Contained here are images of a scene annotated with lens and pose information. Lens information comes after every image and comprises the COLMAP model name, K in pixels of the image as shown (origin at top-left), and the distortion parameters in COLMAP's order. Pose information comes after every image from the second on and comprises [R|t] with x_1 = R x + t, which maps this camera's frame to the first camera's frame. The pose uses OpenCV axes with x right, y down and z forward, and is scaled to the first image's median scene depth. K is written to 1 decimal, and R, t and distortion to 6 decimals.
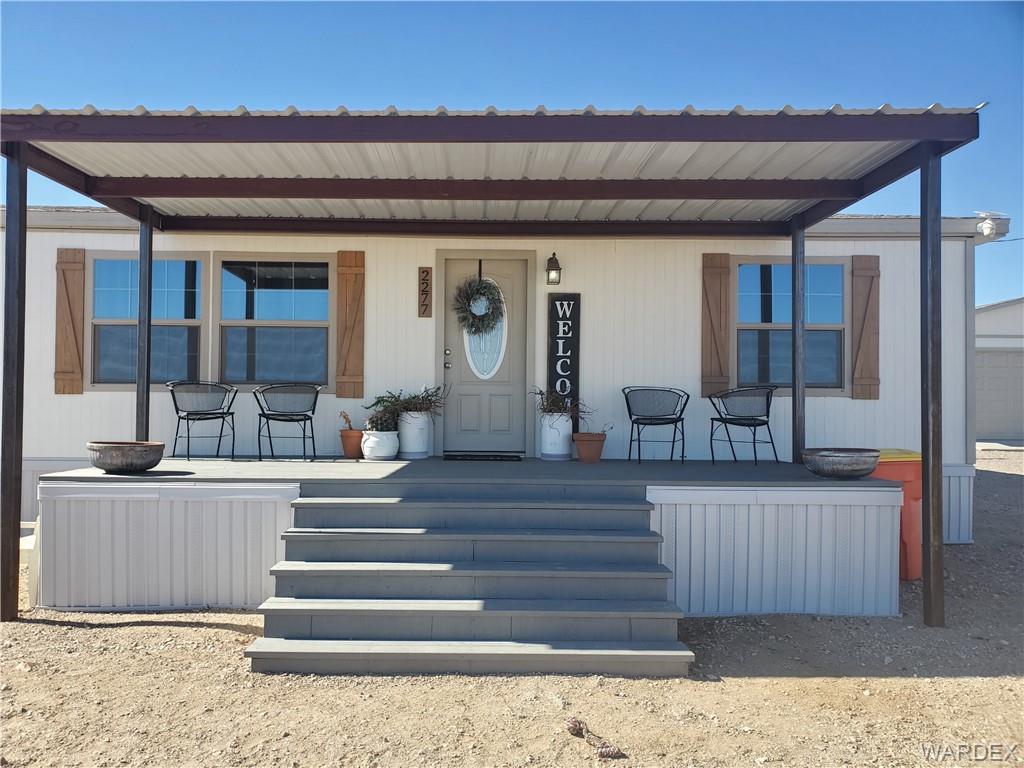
lens RADIAL K [[802.1, 0, 511.8], [0, 802.1, 385.3], [0, 0, 1]] dist [0.082962, -0.094127]
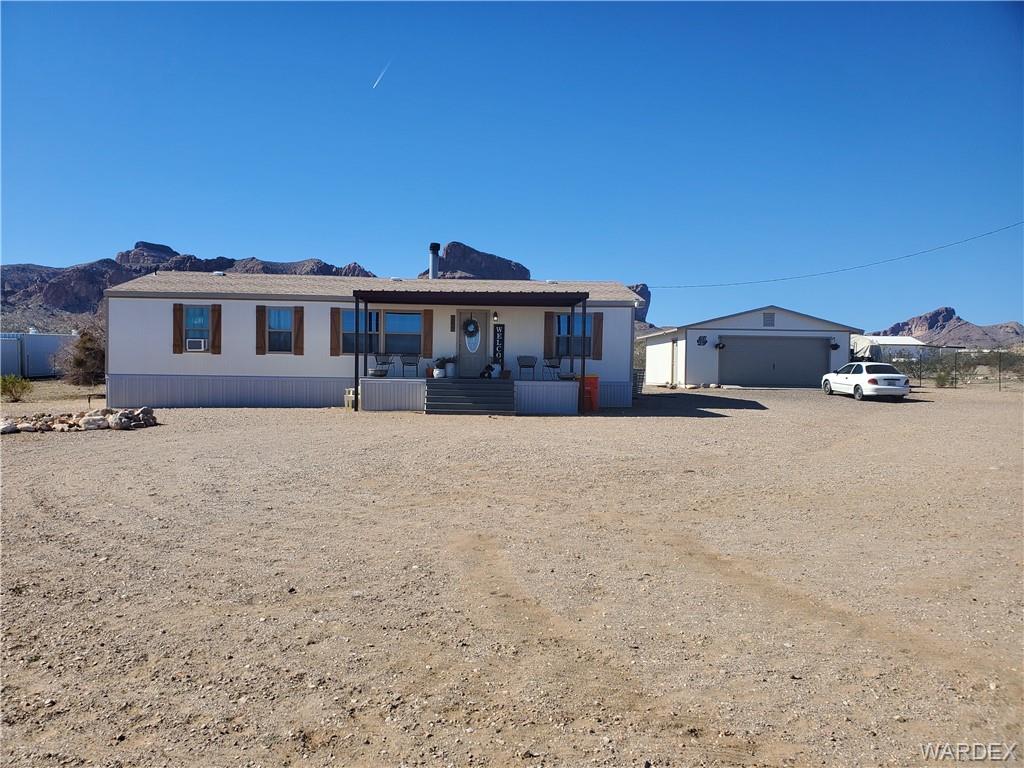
lens RADIAL K [[802.1, 0, 510.5], [0, 802.1, 386.3], [0, 0, 1]] dist [0.082962, -0.094127]
pose [[0.999858, 0.008315, 0.014639, 0.065472], [-0.008763, 0.999487, 0.030821, 0.025152], [-0.014375, -0.030945, 0.999418, -2.016160]]
